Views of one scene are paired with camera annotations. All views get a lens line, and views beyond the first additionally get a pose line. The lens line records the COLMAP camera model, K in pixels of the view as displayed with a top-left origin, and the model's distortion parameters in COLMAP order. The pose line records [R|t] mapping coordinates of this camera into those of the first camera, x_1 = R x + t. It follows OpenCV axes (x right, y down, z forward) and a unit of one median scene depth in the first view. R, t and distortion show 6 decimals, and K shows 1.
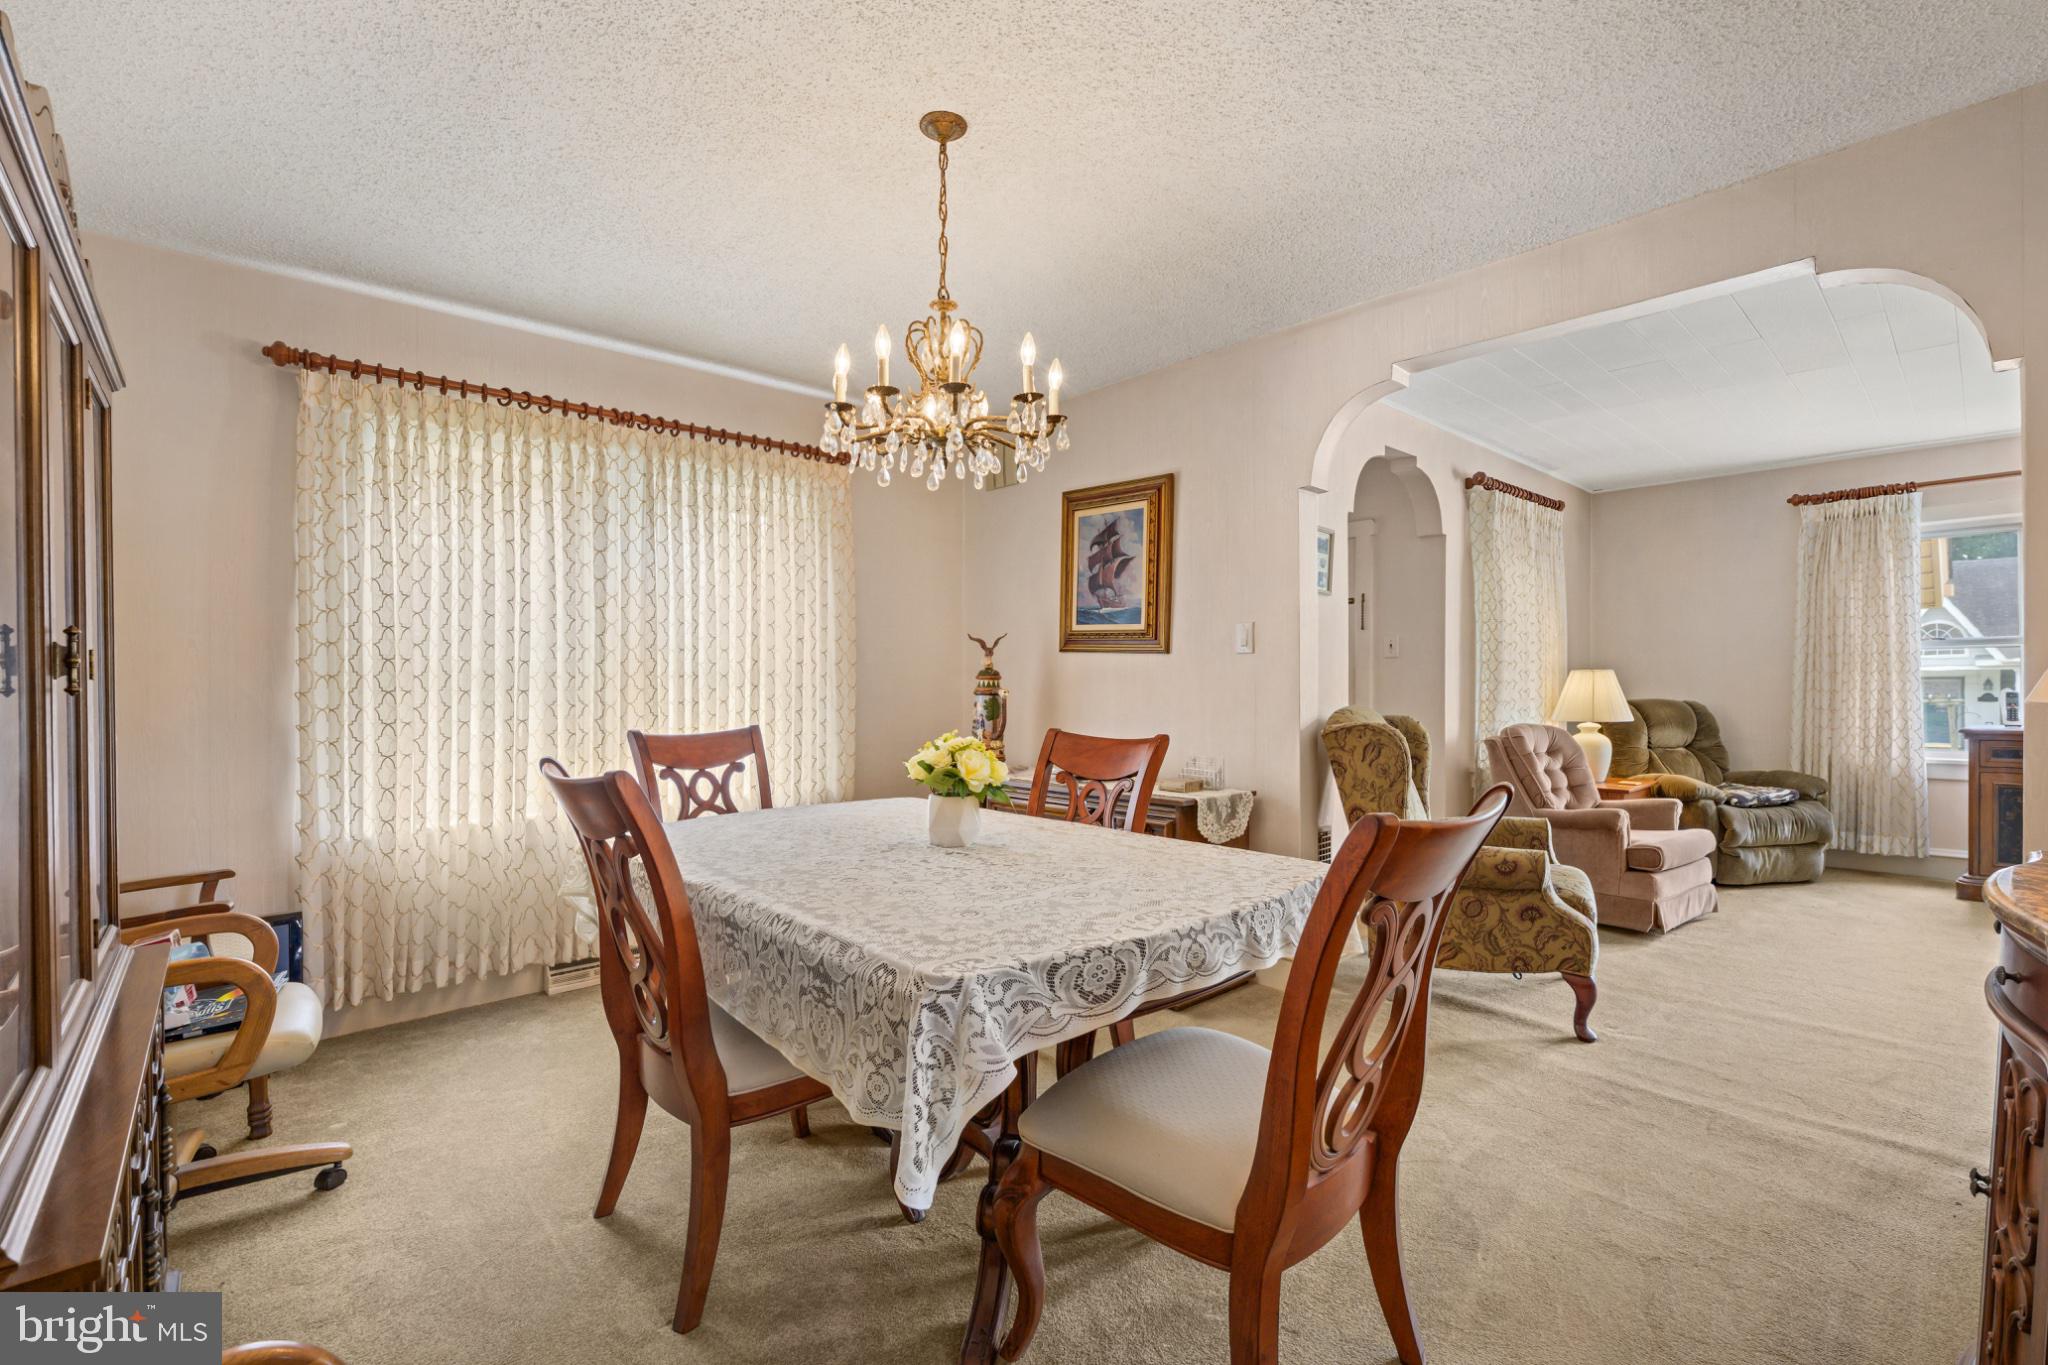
lens RADIAL K [[876.3, 0, 1023.5], [0, 876.3, 688.1], [0, 0, 1]] dist [0.001746, 0.000209]
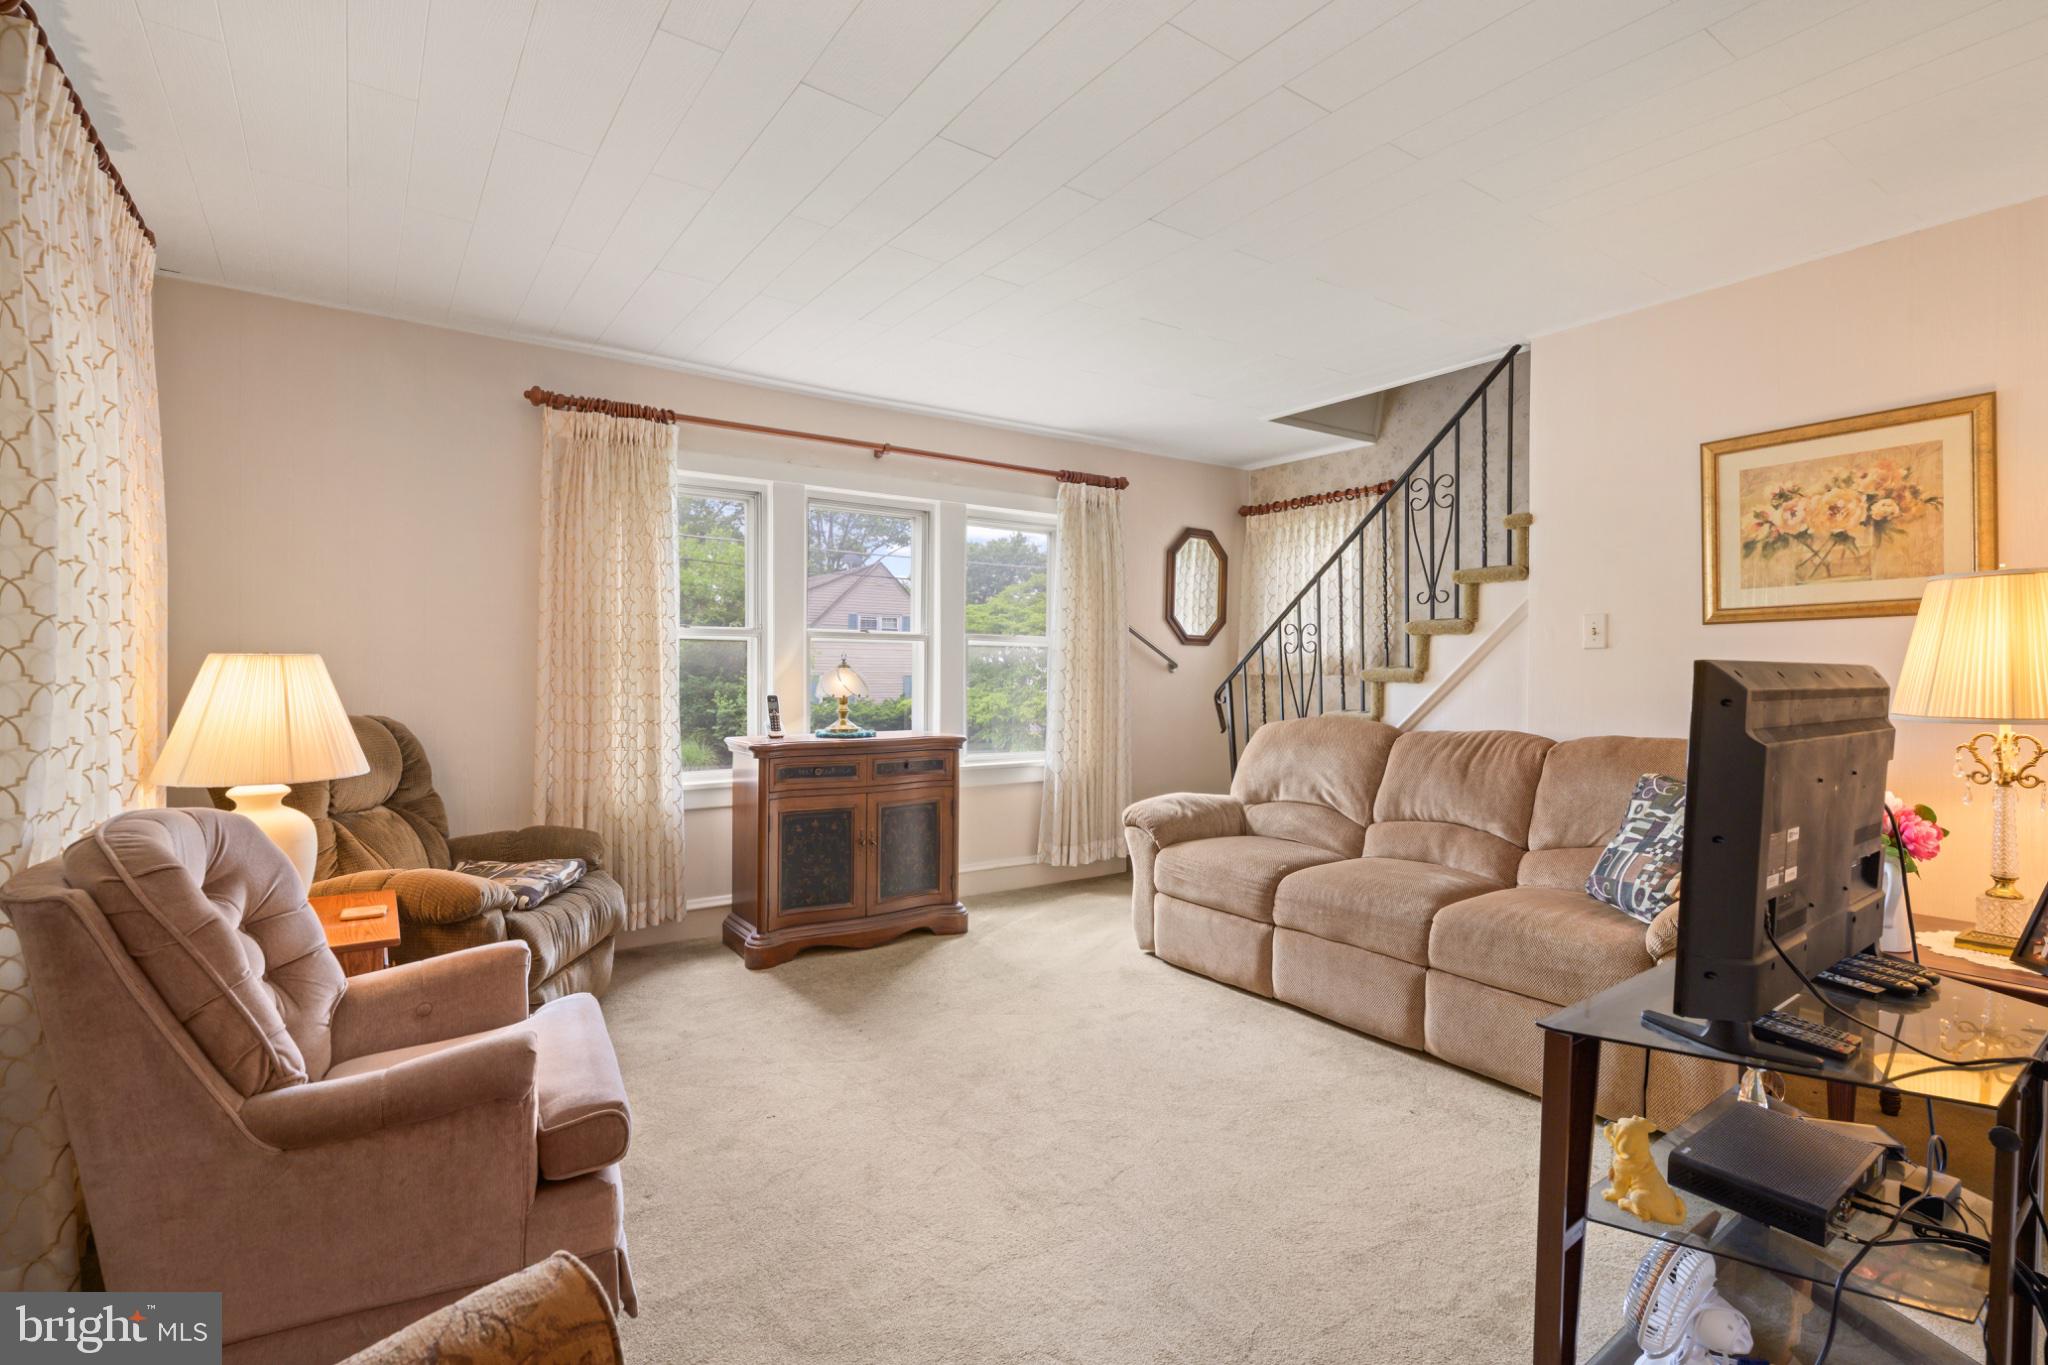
lens RADIAL K [[958.0, 0, 1025.6], [0, 958.0, 683.3], [0, 0, 1]] dist [-0.000550, -0.000310]
pose [[0.129717, -0.003370, 0.991545, 0.250160], [0.007943, 0.999966, 0.002359, -0.005464], [-0.991519, 0.007570, 0.129739, 0.590447]]
